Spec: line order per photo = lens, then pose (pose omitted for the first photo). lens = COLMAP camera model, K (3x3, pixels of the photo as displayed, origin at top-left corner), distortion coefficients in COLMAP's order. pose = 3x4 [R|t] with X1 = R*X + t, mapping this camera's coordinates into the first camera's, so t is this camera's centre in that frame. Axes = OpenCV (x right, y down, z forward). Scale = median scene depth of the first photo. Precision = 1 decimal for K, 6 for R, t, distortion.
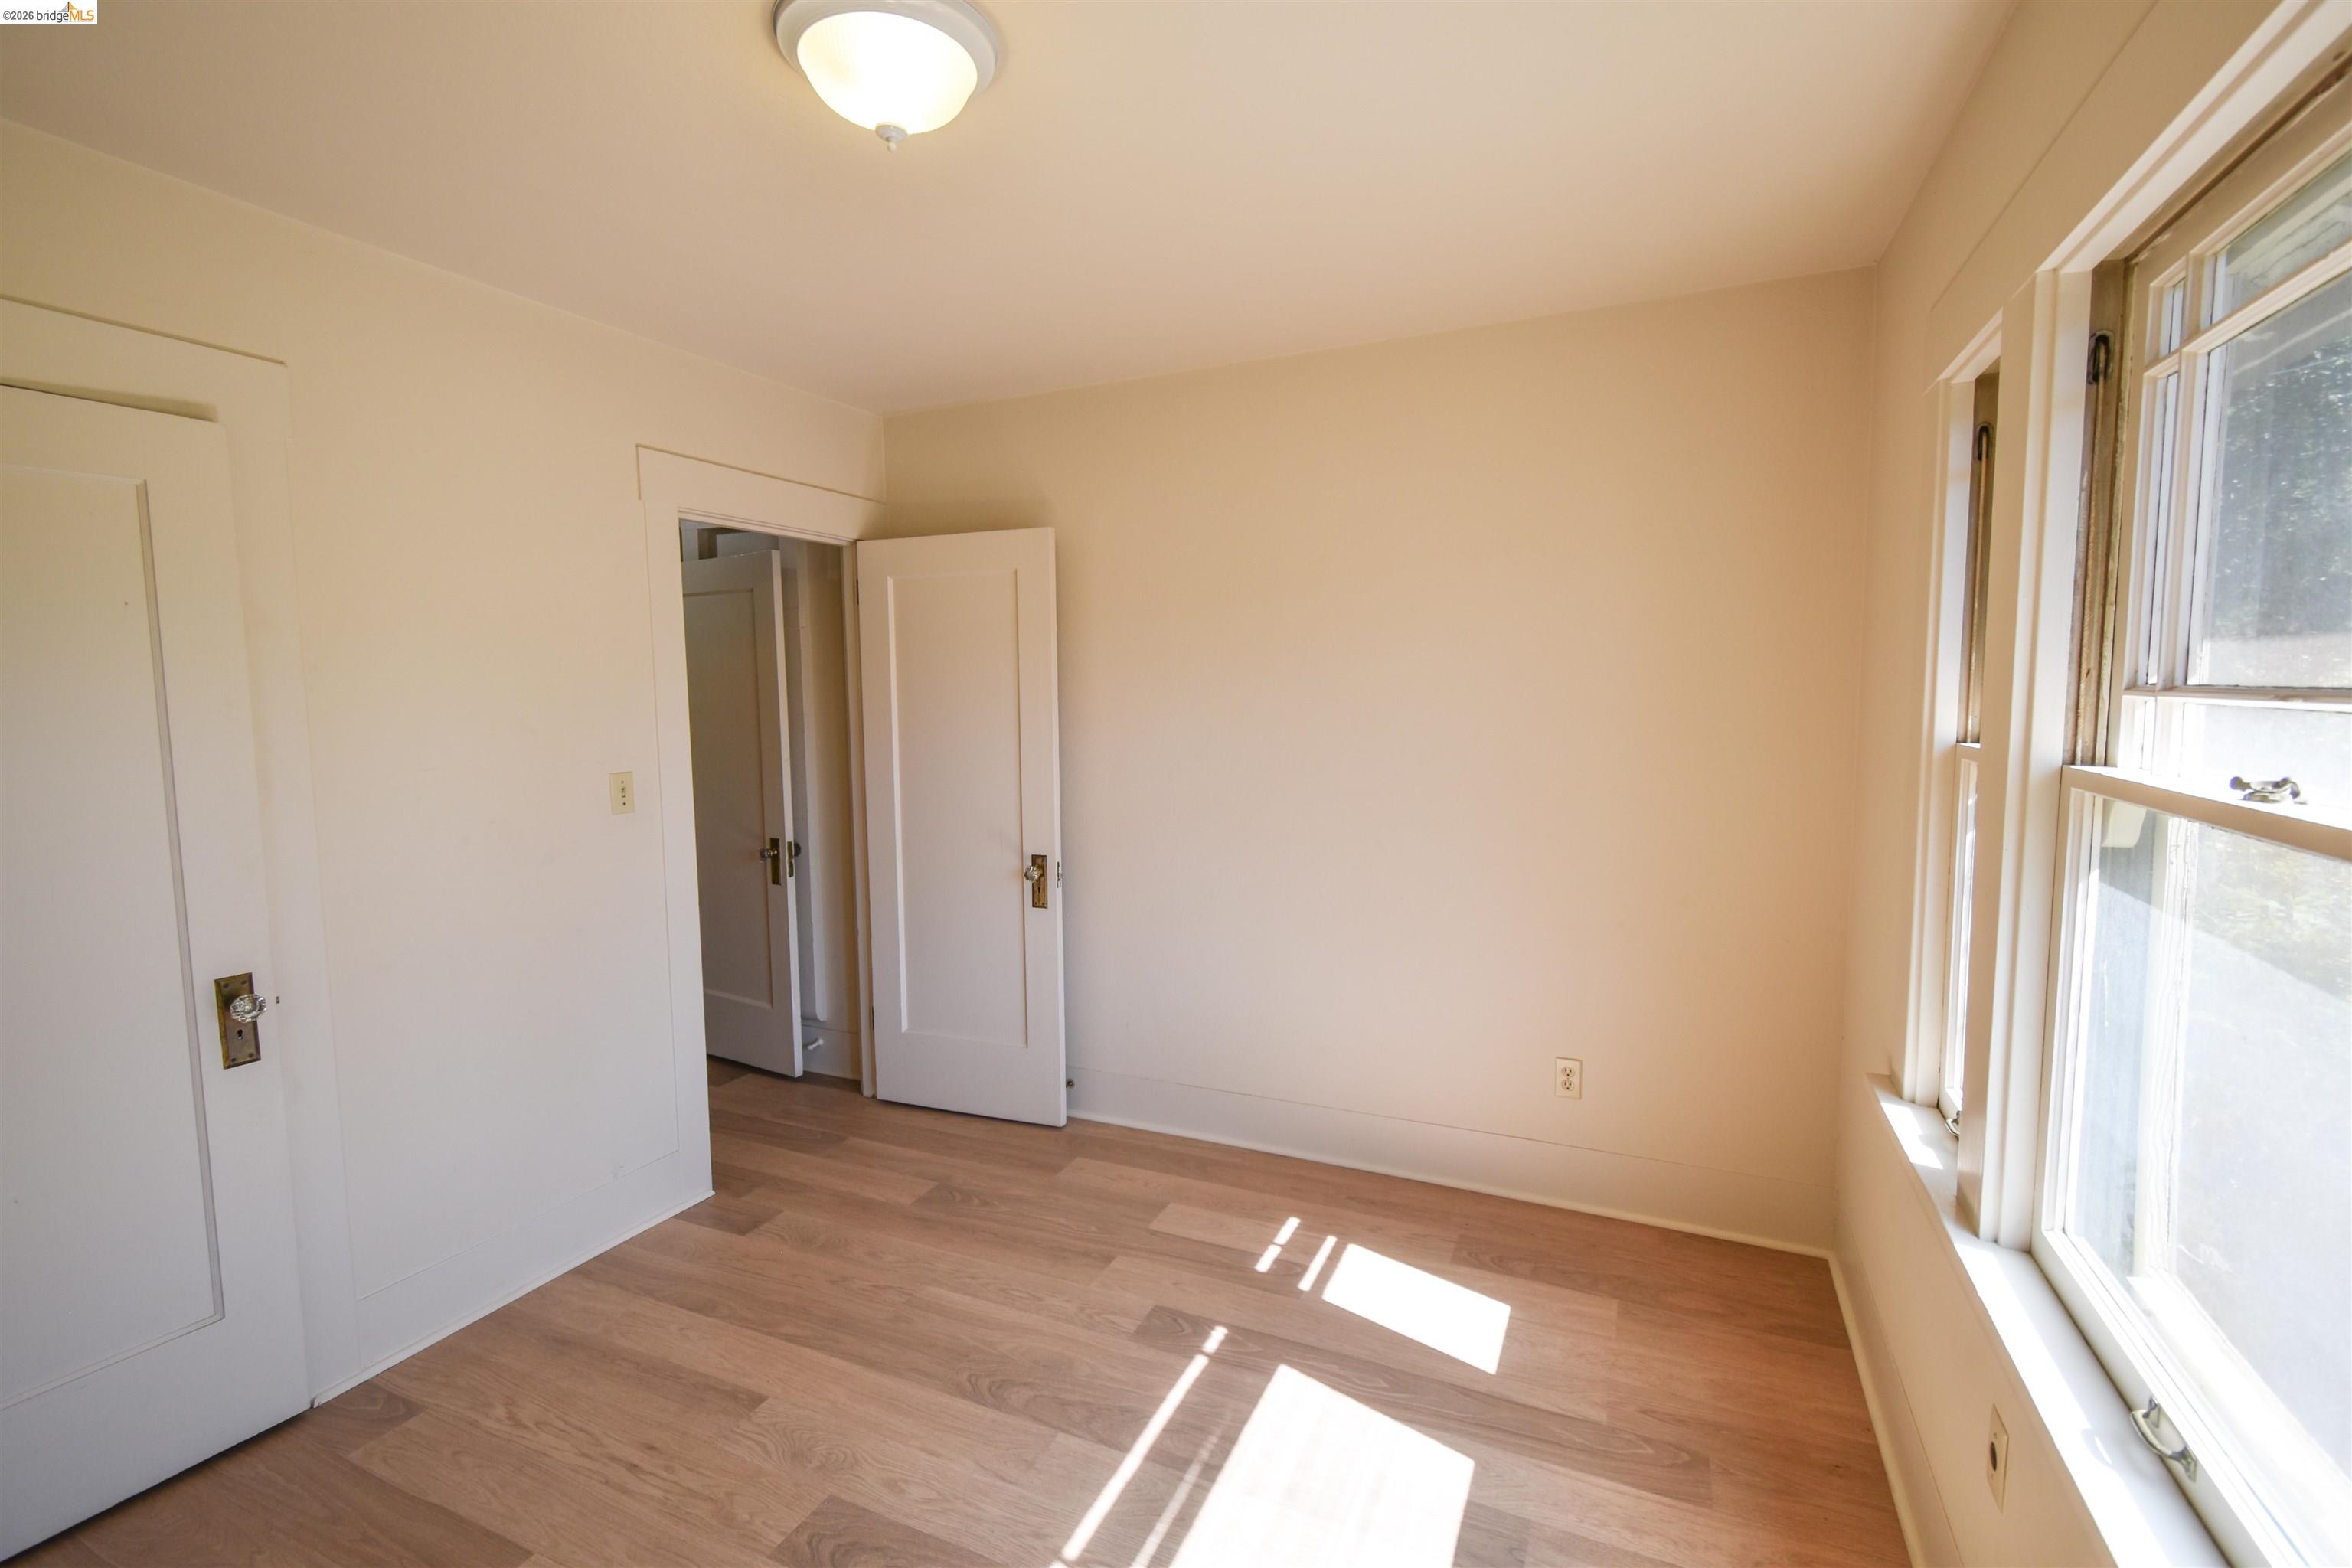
lens RADIAL K [[1031.0, 0, 1180.9], [0, 1031.0, 780.7], [0, 0, 1]] dist [0.000946, 0.000192]
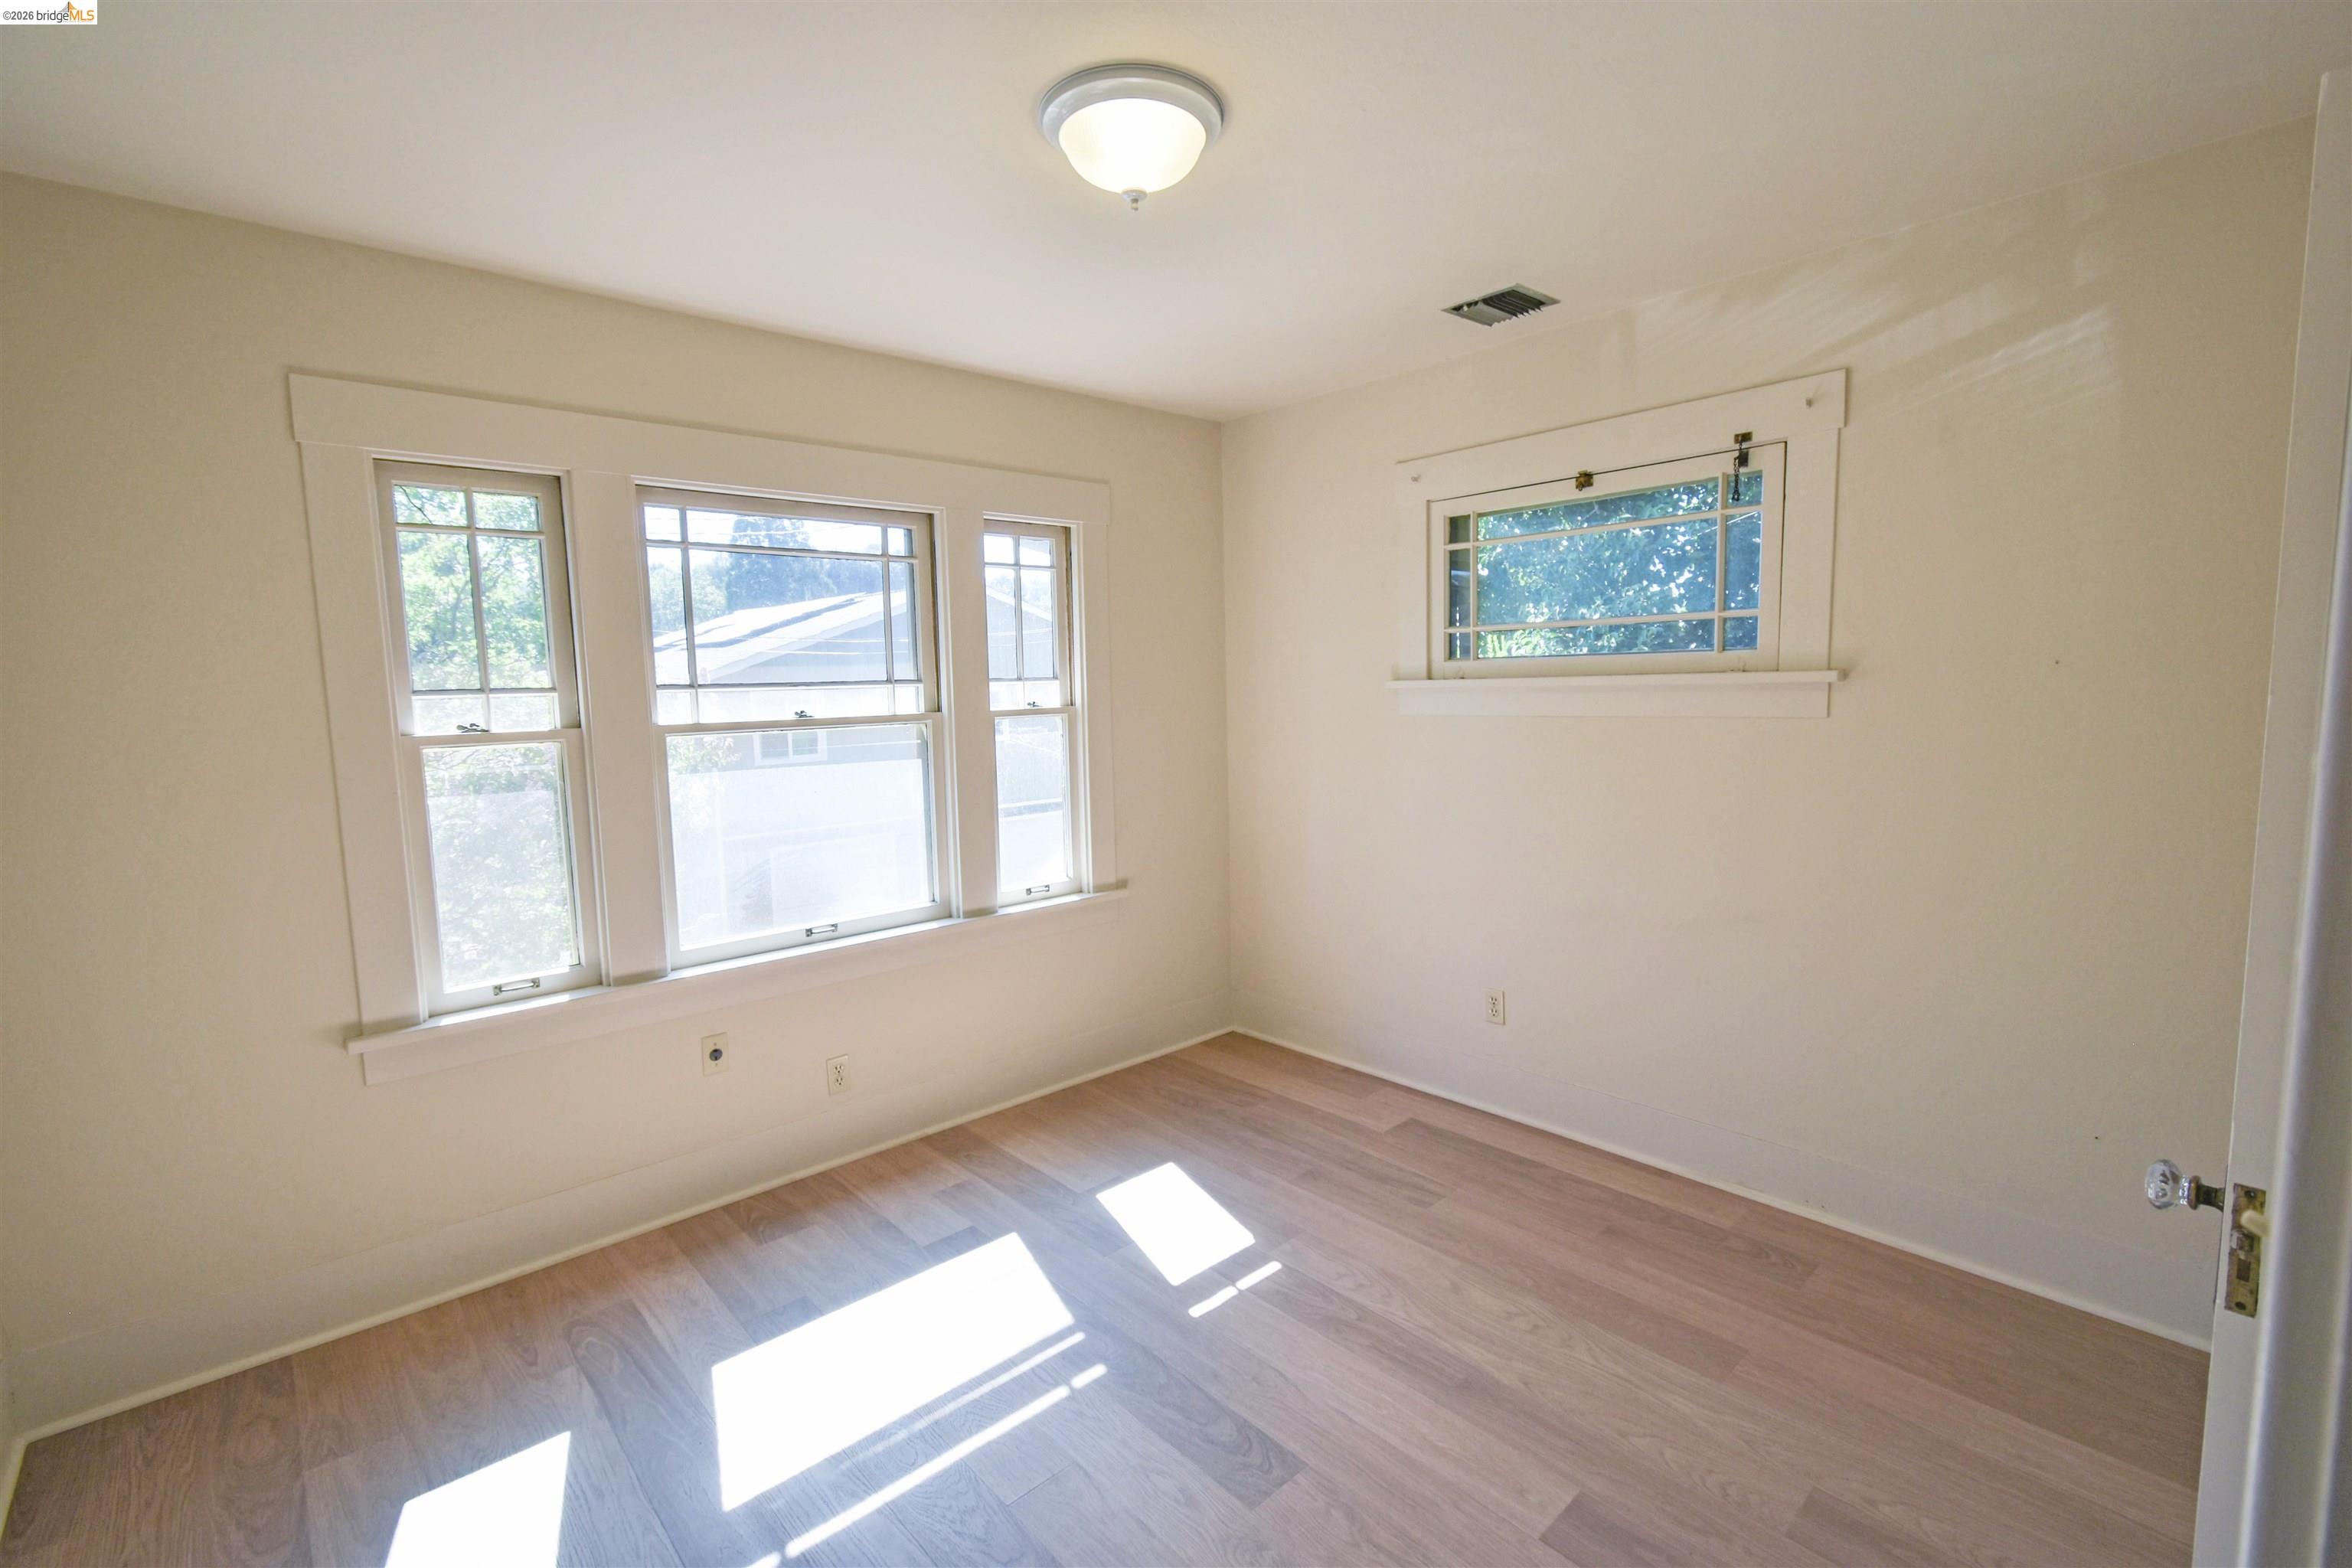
lens RADIAL K [[1031.0, 0, 1180.9], [0, 1031.0, 780.7], [0, 0, 1]] dist [0.000946, 0.000192]
pose [[-0.919679, -0.010589, 0.392528, -0.648759], [0.066574, 0.980960, 0.182442, -0.149156], [-0.386986, 0.193920, -0.901464, 1.759452]]
